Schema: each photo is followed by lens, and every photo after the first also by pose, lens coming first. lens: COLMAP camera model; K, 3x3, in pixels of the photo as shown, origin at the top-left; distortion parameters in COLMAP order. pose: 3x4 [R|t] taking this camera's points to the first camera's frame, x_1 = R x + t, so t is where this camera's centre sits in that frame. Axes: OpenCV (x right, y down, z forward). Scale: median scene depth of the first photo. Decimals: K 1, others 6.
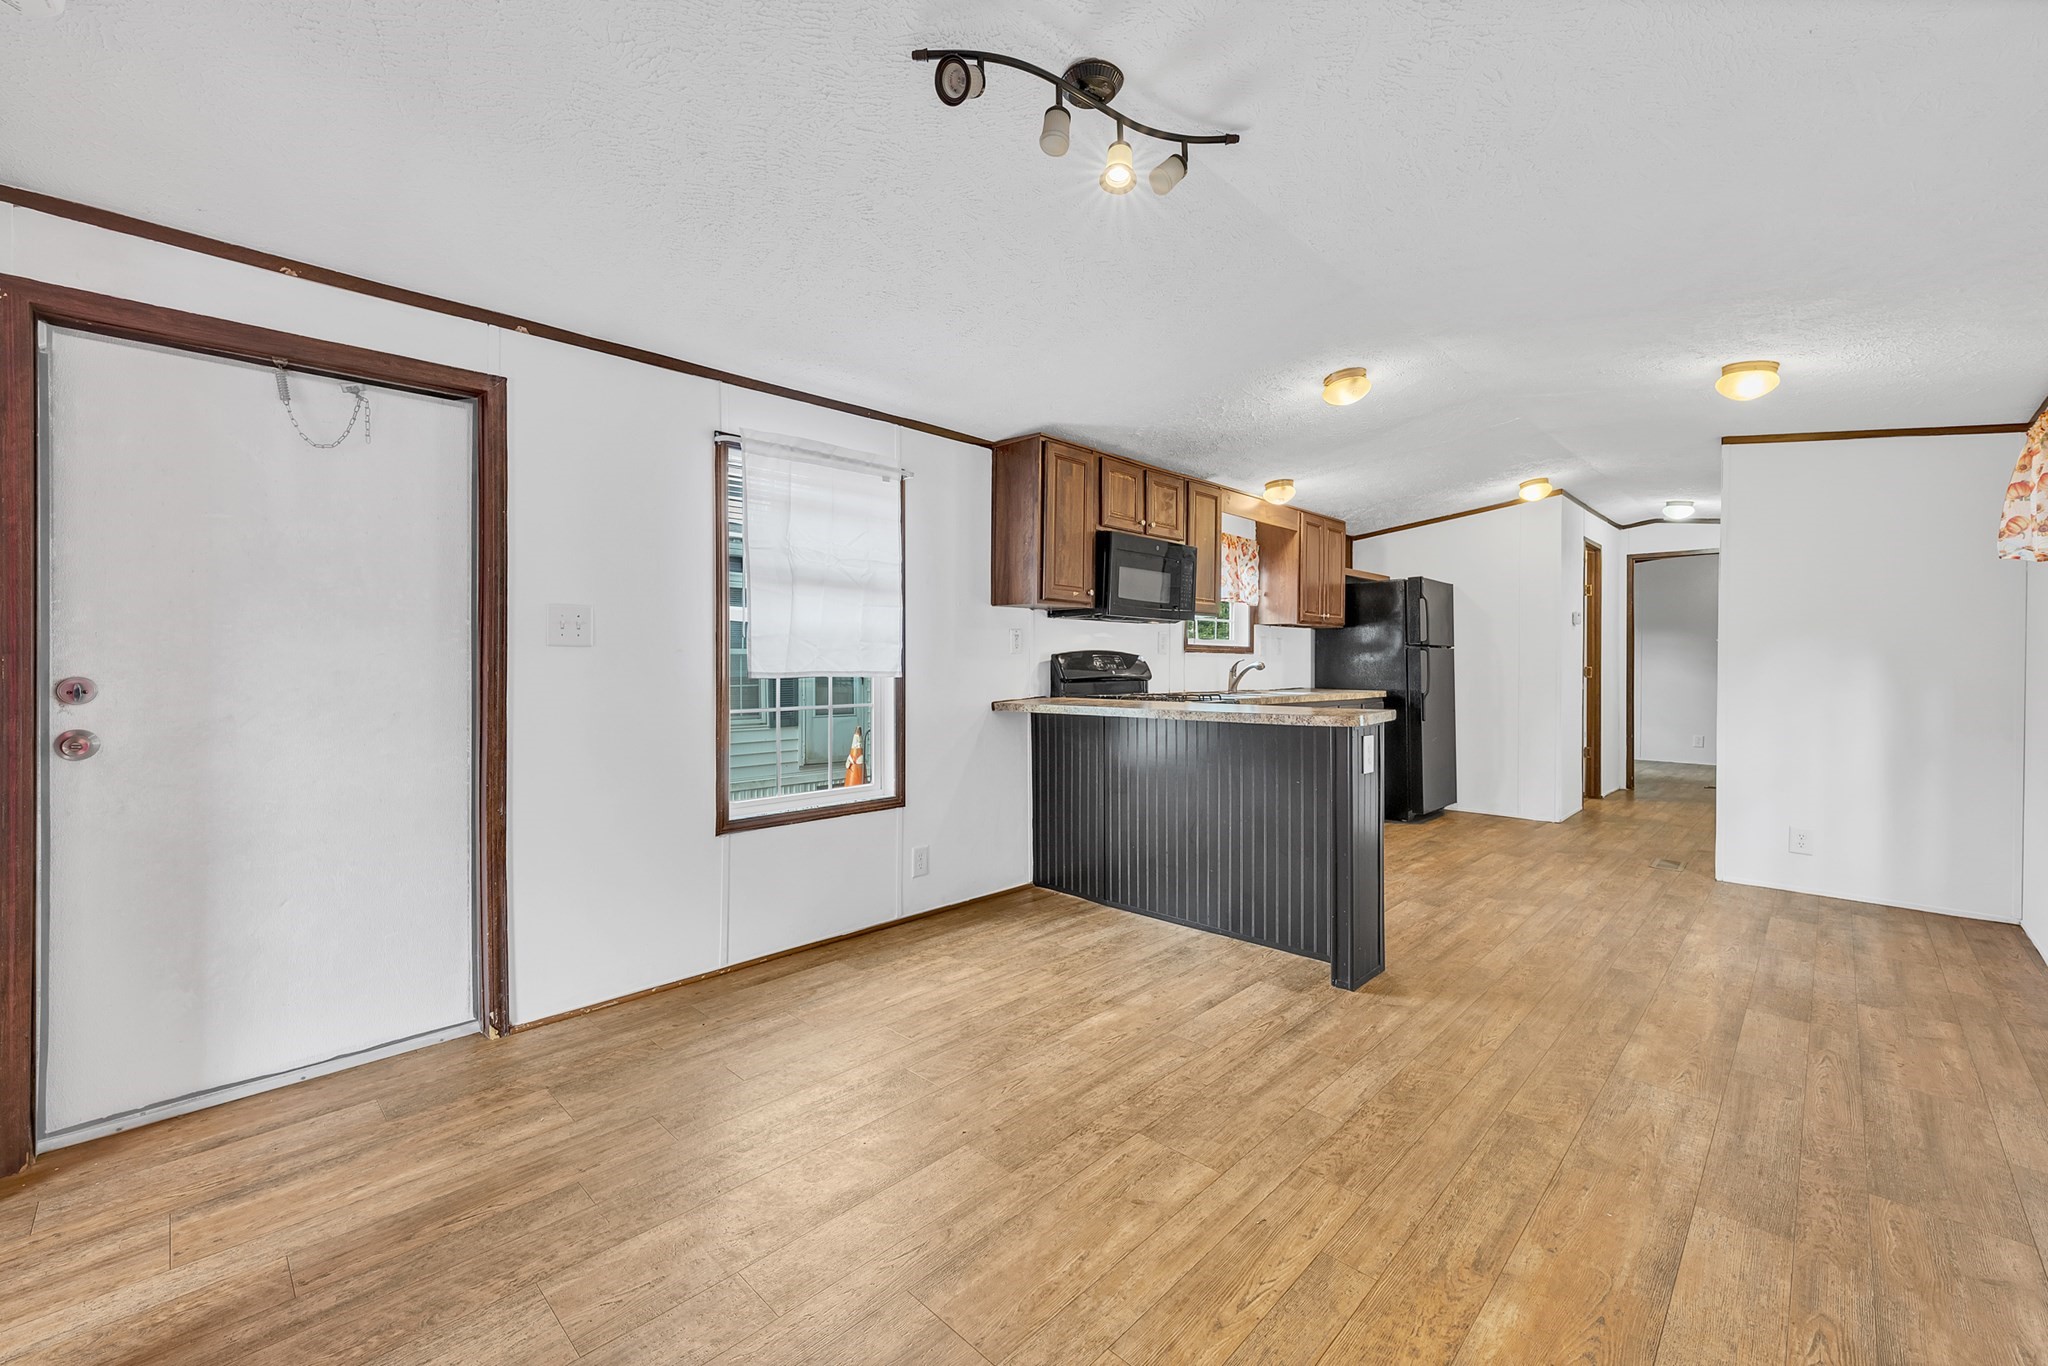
lens RADIAL K [[833.7, 0, 1016.6], [0, 833.7, 670.3], [0, 0, 1]] dist [0.002728, -0.001331]
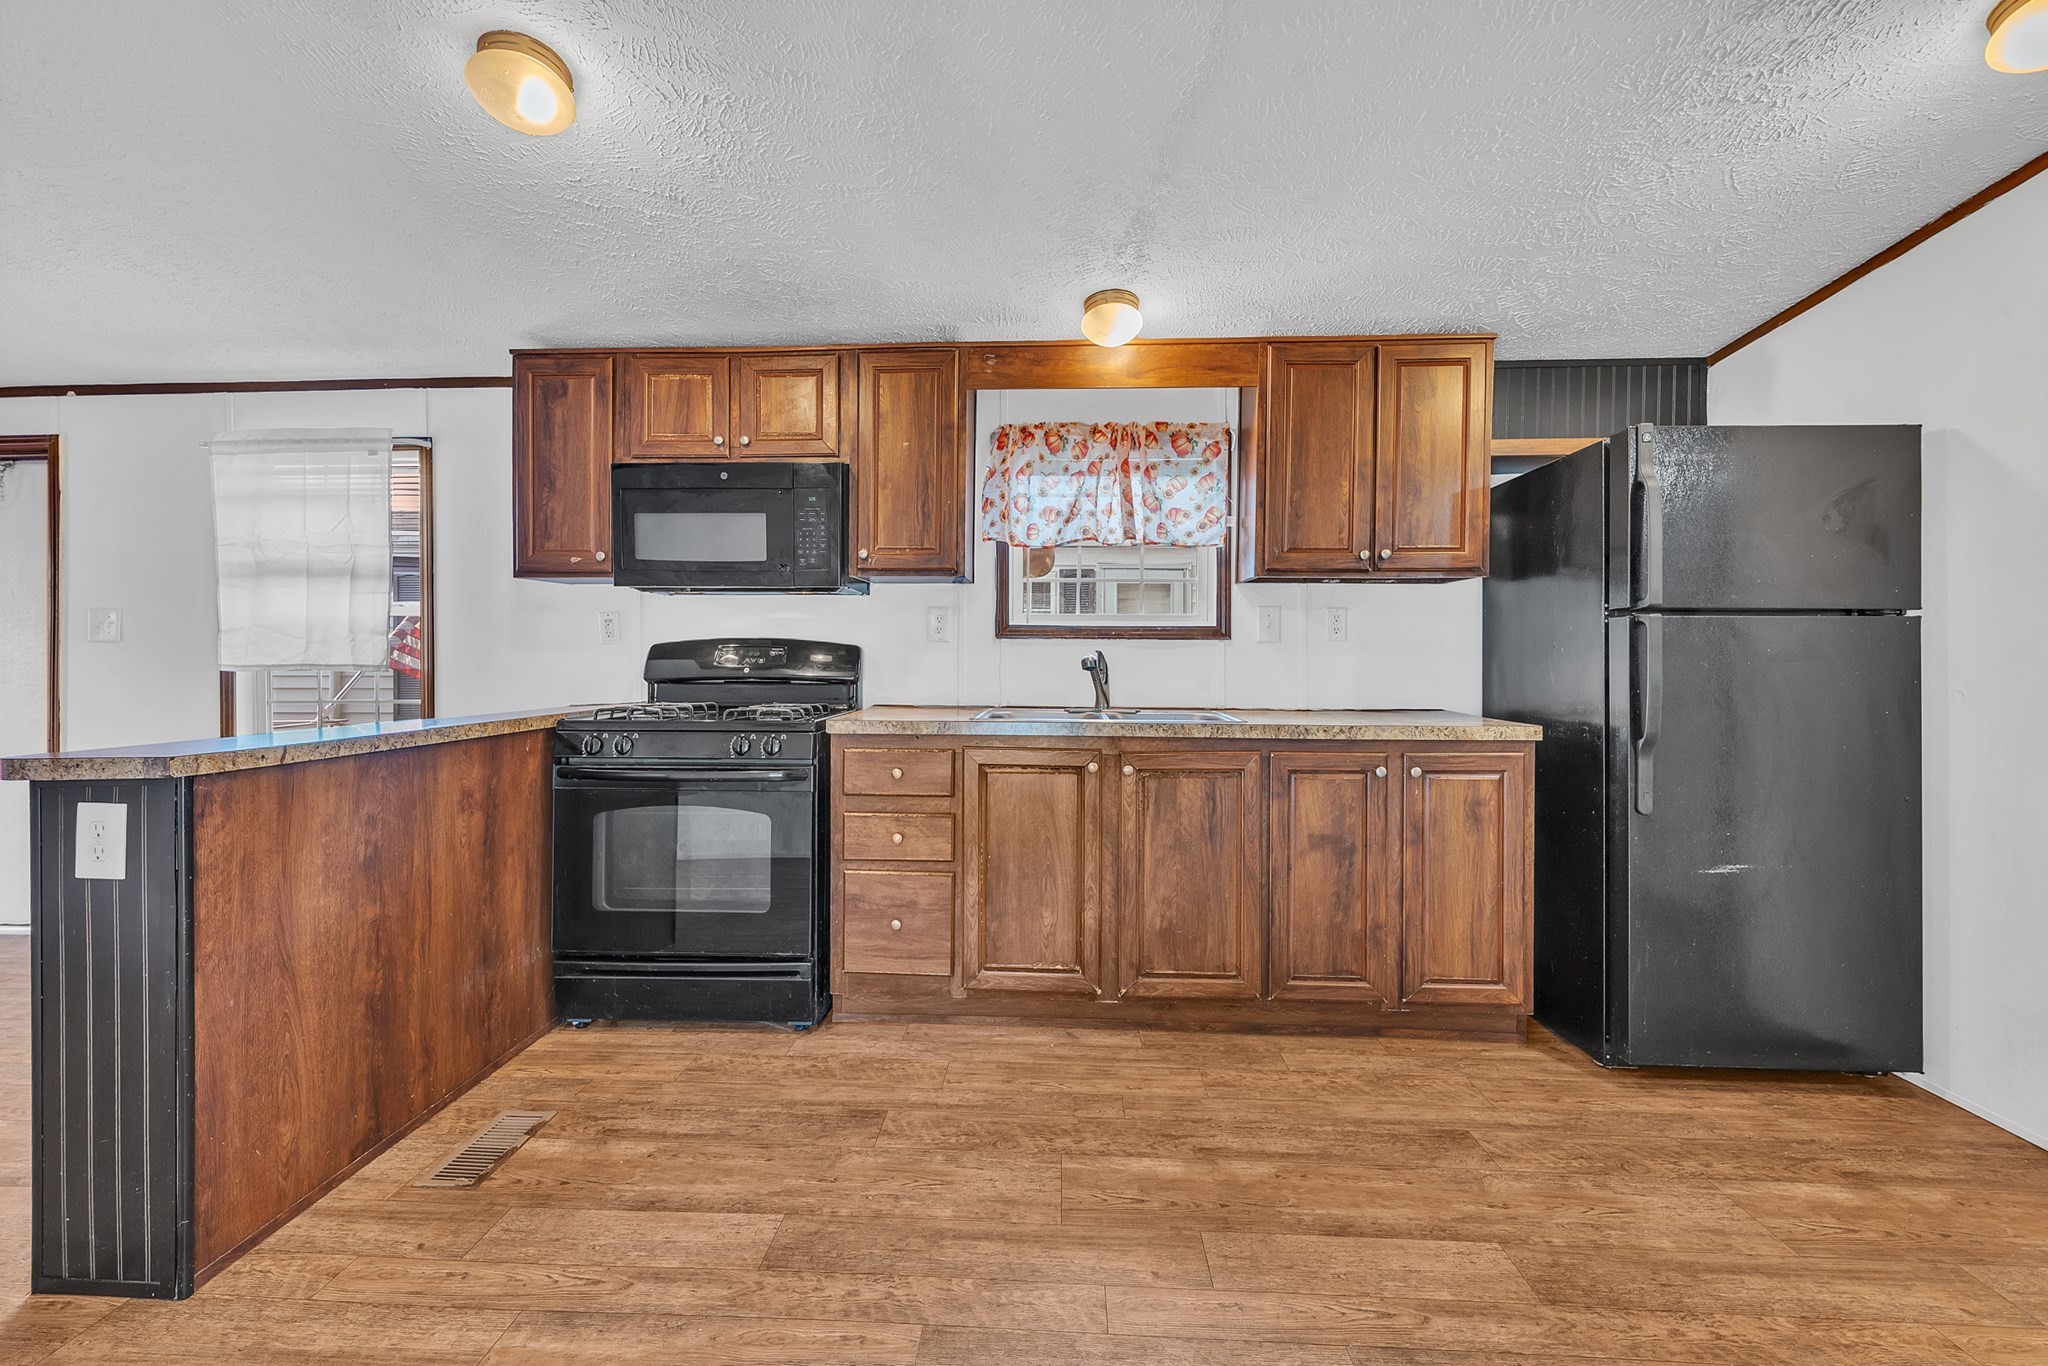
lens RADIAL K [[833.7, 0, 1016.6], [0, 833.7, 665.7], [0, 0, 1]] dist [0.002728, -0.001331]
pose [[0.663318, 0.009679, -0.748275, 0.808757], [-0.007999, 0.999951, 0.005844, -0.005436], [0.748295, 0.002109, 0.663363, 0.681776]]
